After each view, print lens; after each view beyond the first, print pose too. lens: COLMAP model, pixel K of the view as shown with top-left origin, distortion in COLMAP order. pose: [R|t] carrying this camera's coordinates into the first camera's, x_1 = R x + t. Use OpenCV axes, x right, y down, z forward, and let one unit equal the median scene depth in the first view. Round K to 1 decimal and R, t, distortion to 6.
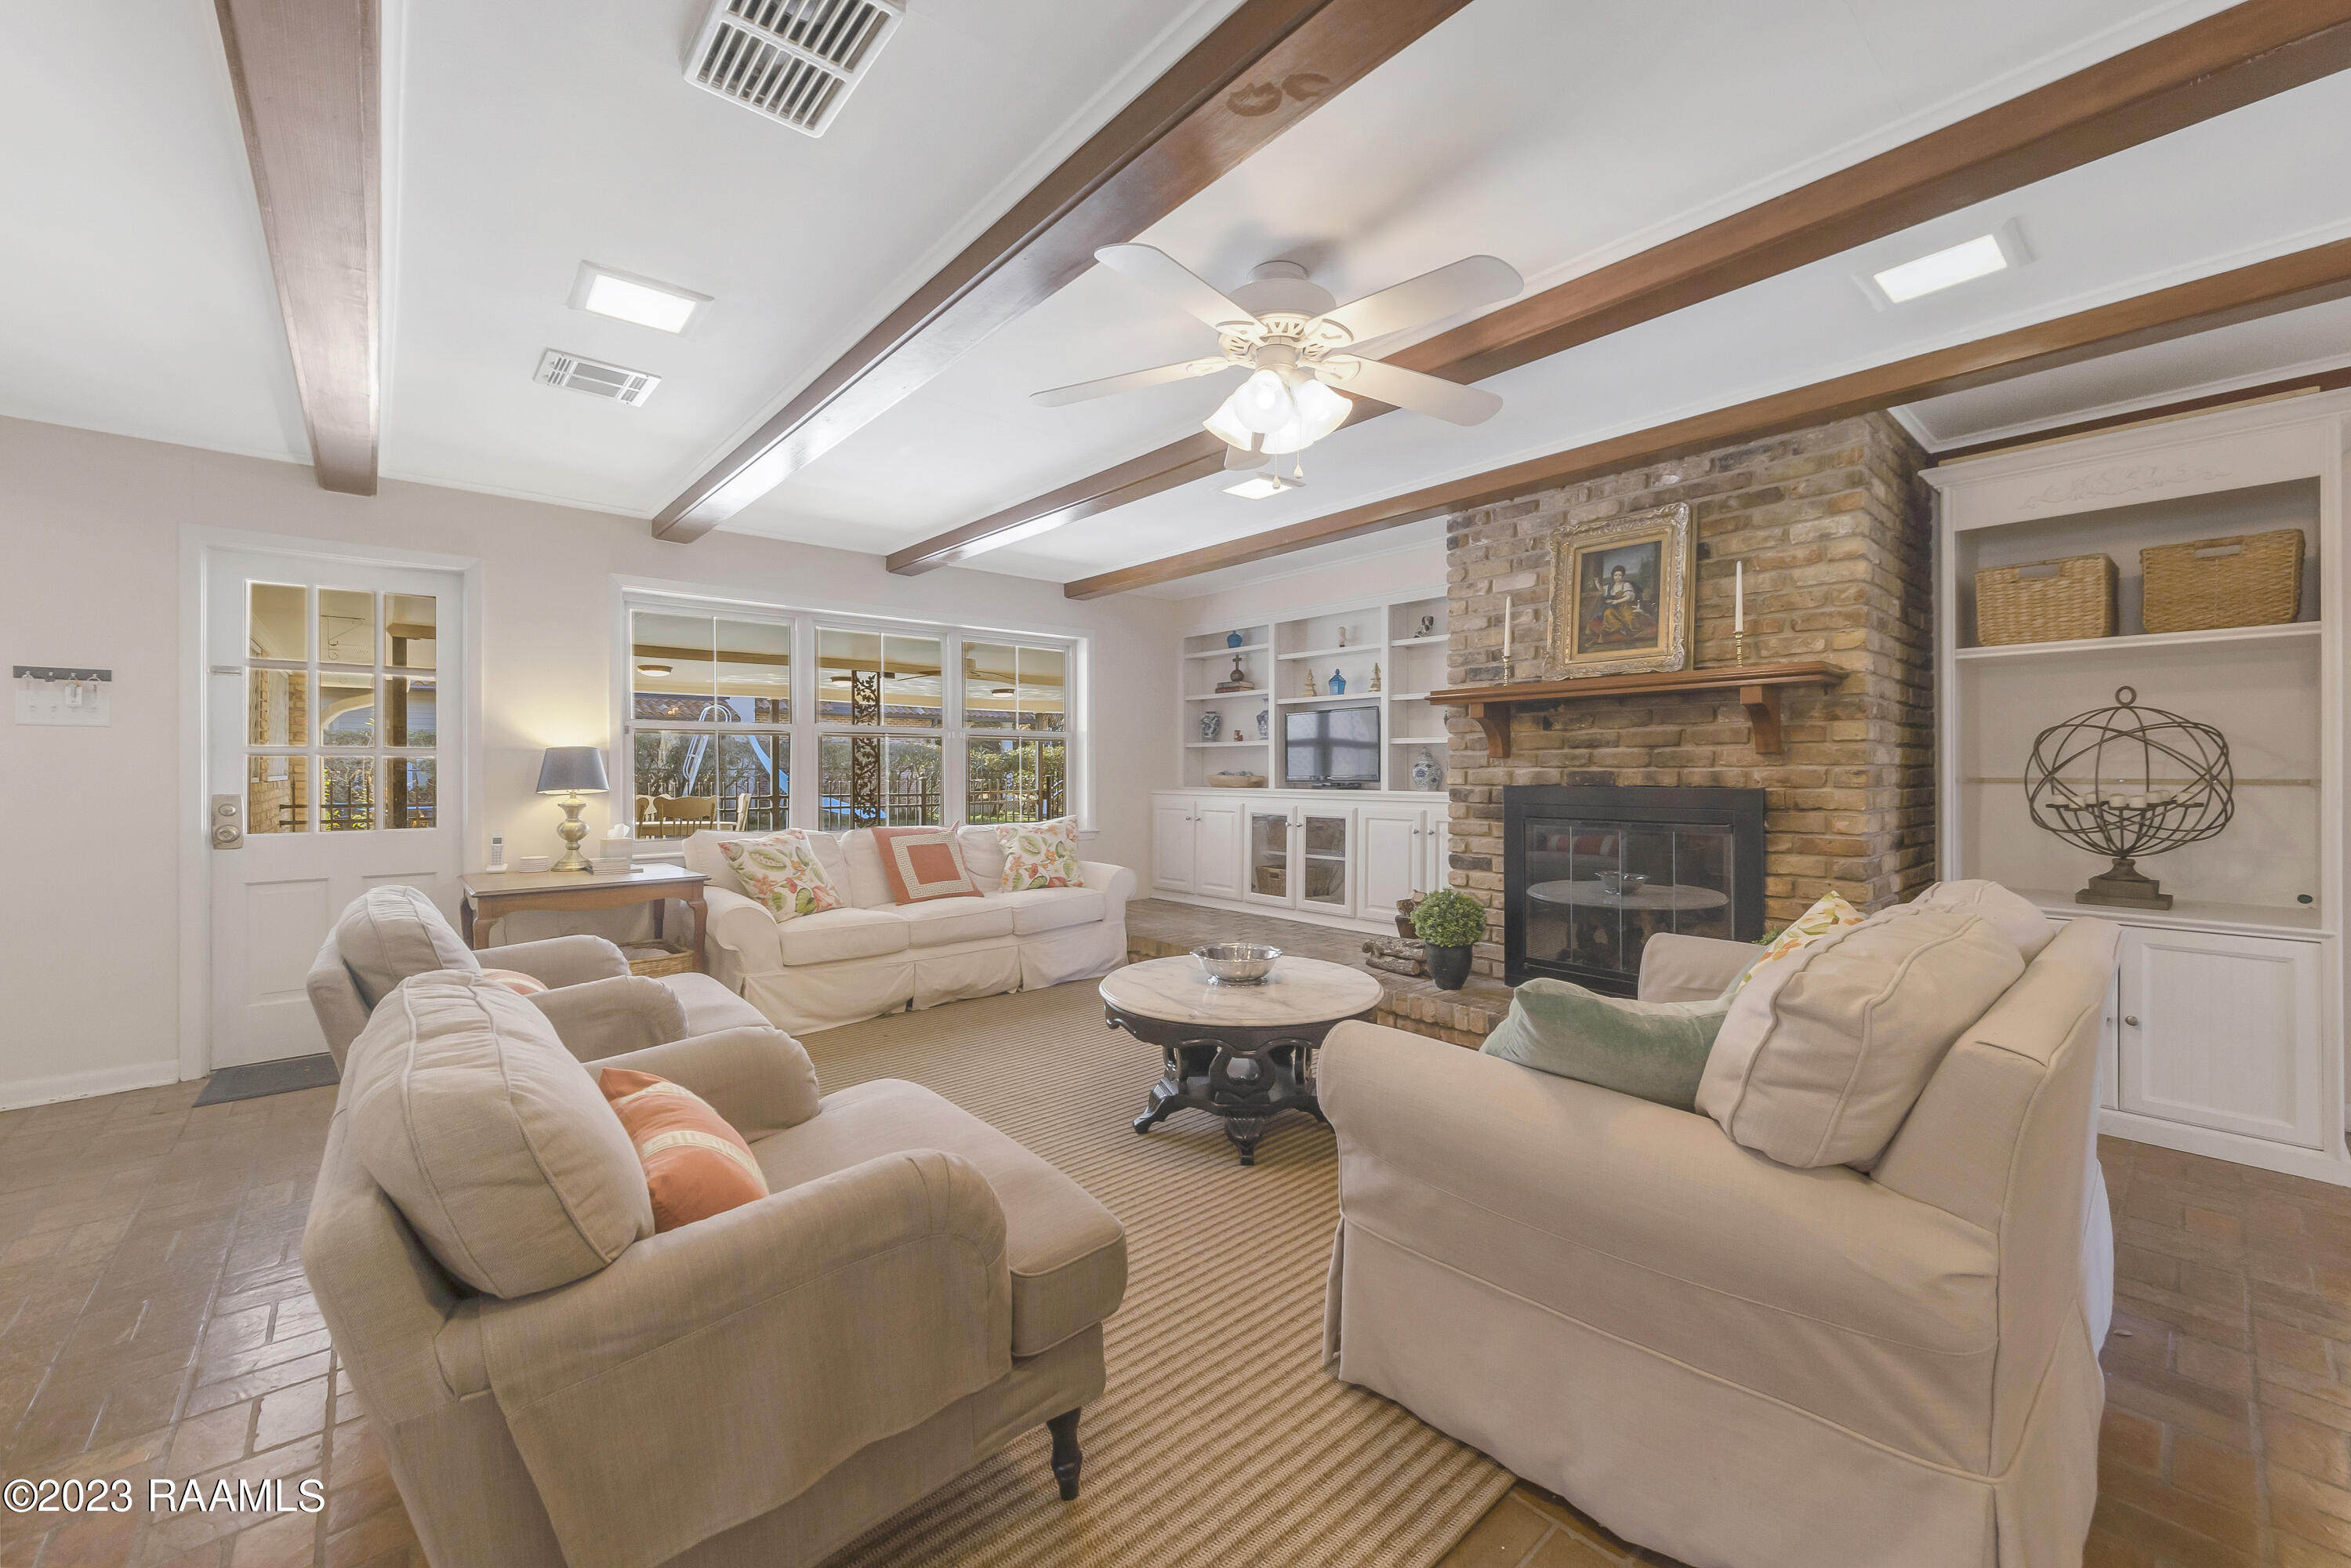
lens RADIAL K [[929.2, 0, 1176.6], [0, 929.2, 773.6], [0, 0, 1]] dist [0.000288, -0.000843]
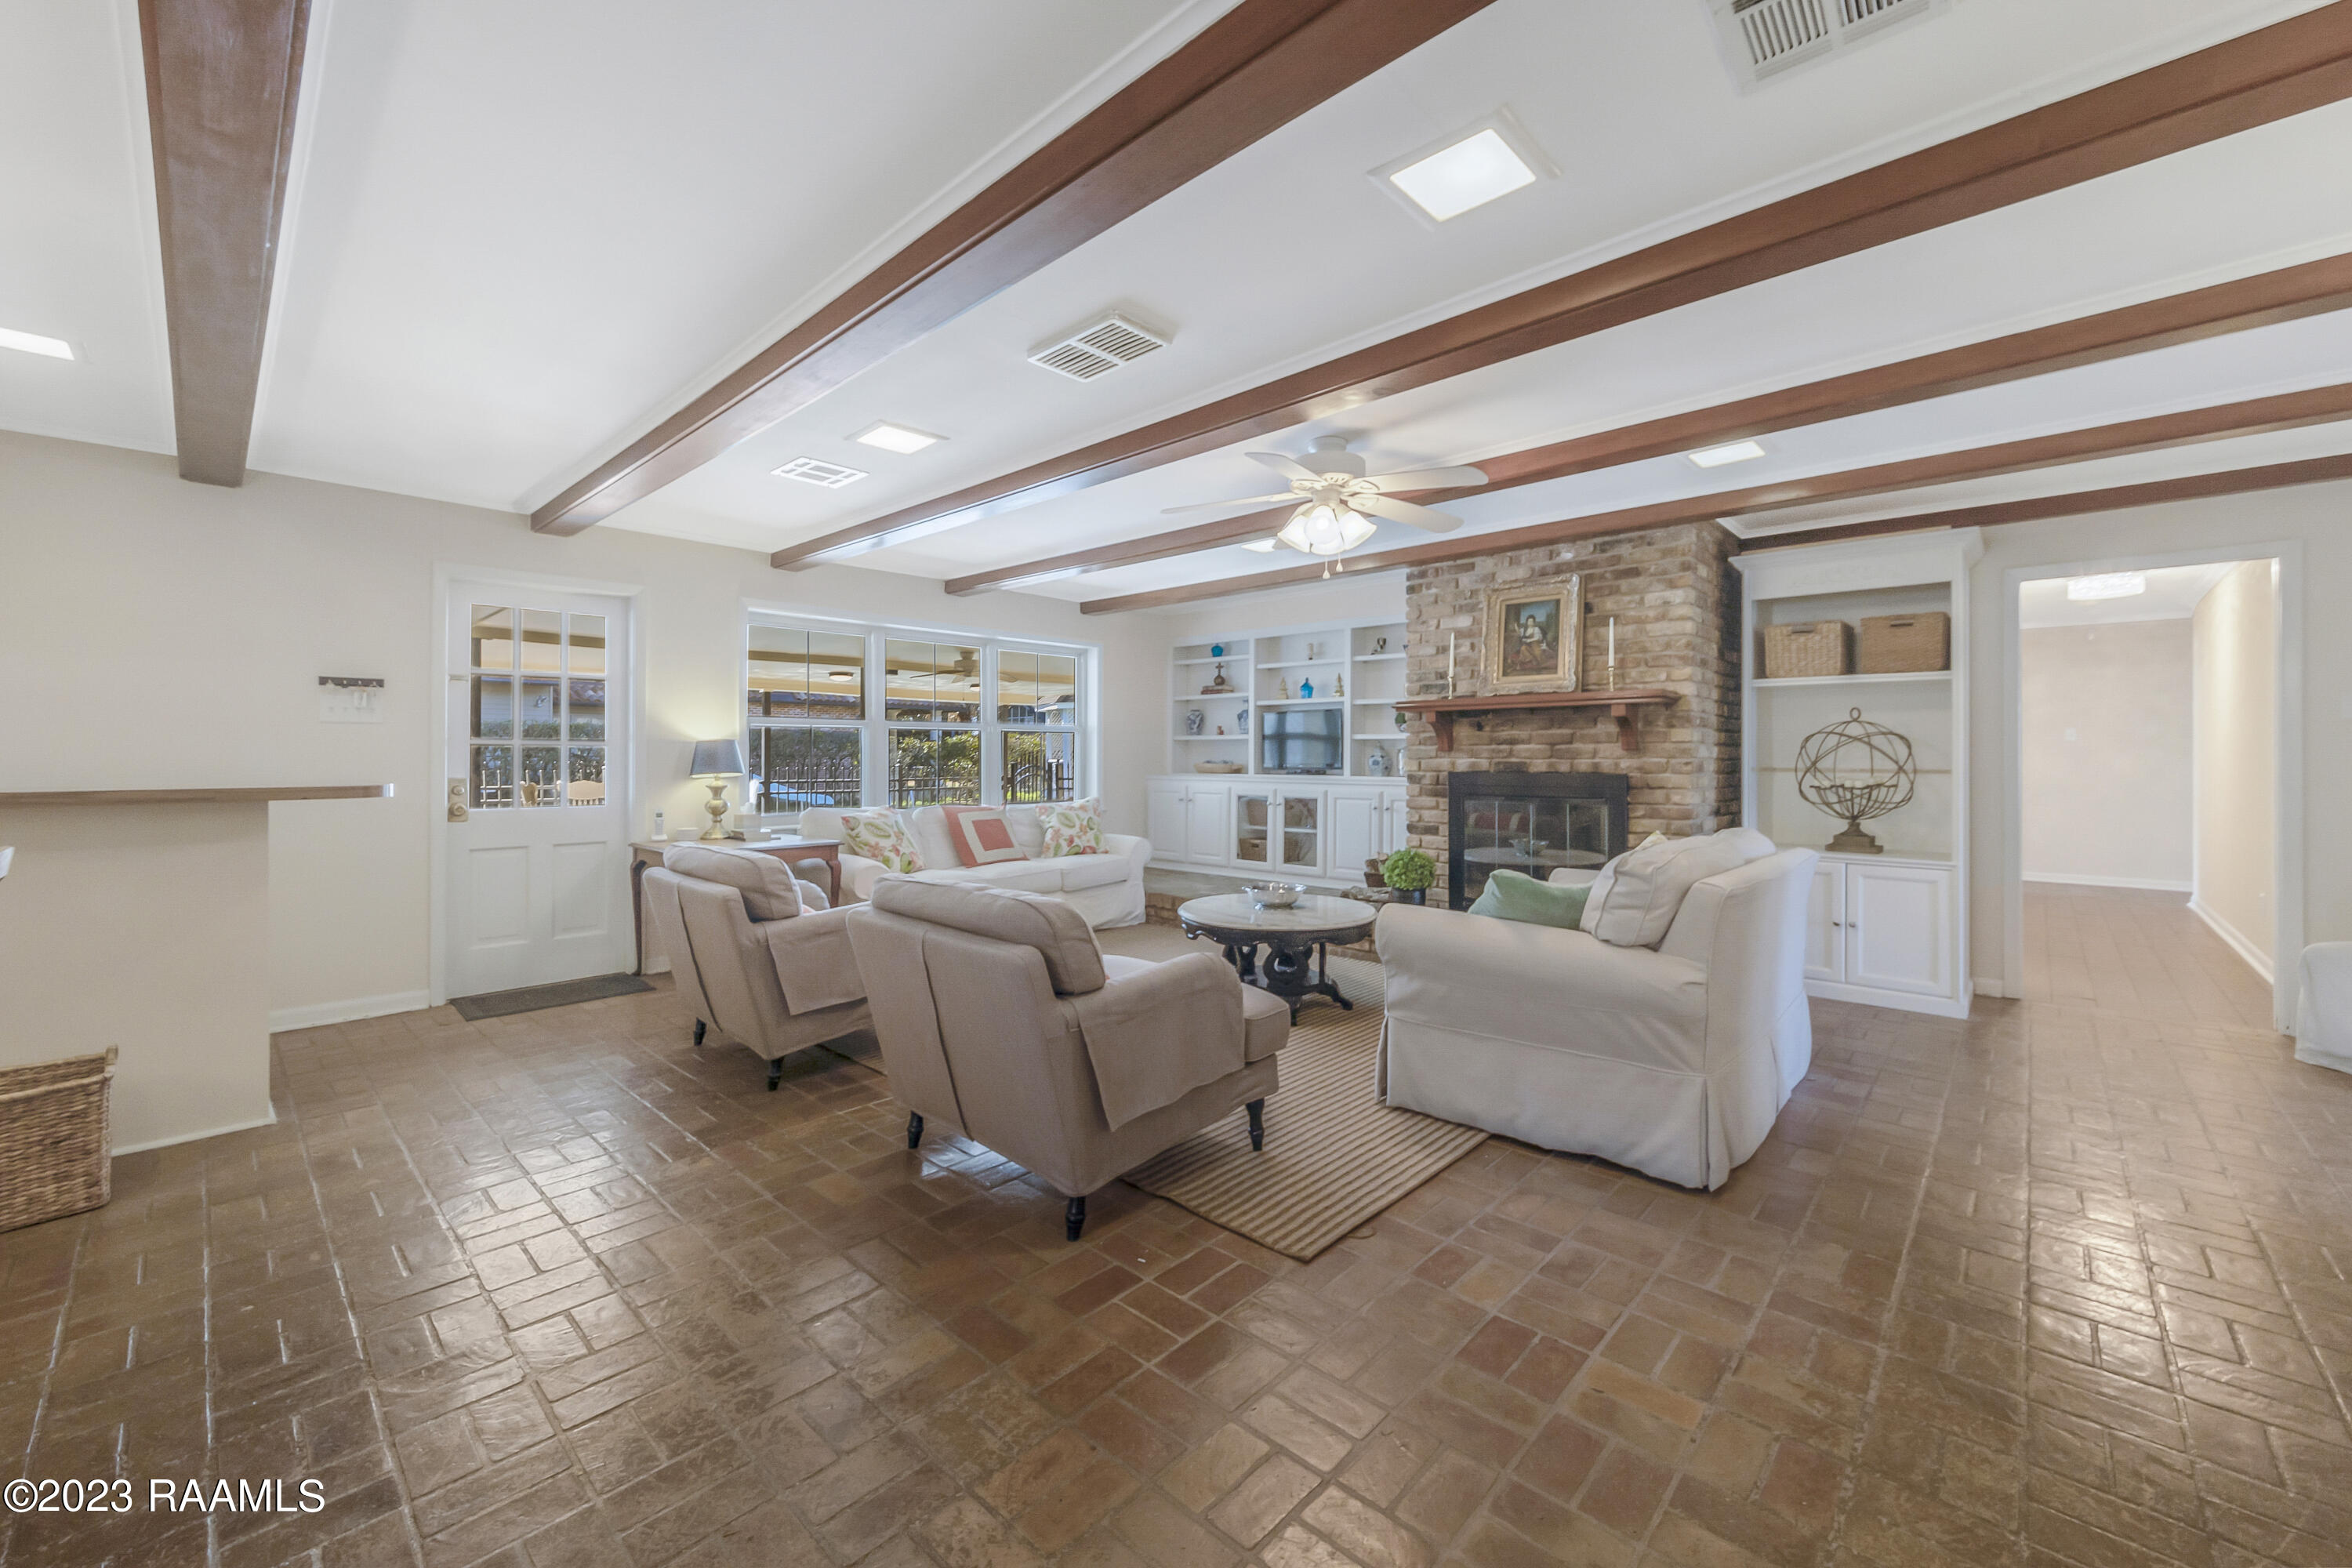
lens RADIAL K [[929.5, 0, 1175.0], [0, 929.5, 767.6], [0, 0, 1]] dist [0.000288, -0.000843]
pose [[0.995612, 0.002453, 0.093547, -0.198145], [-0.002935, 0.999983, 0.005011, 0.001044], [-0.093533, -0.005263, 0.995602, -0.361986]]
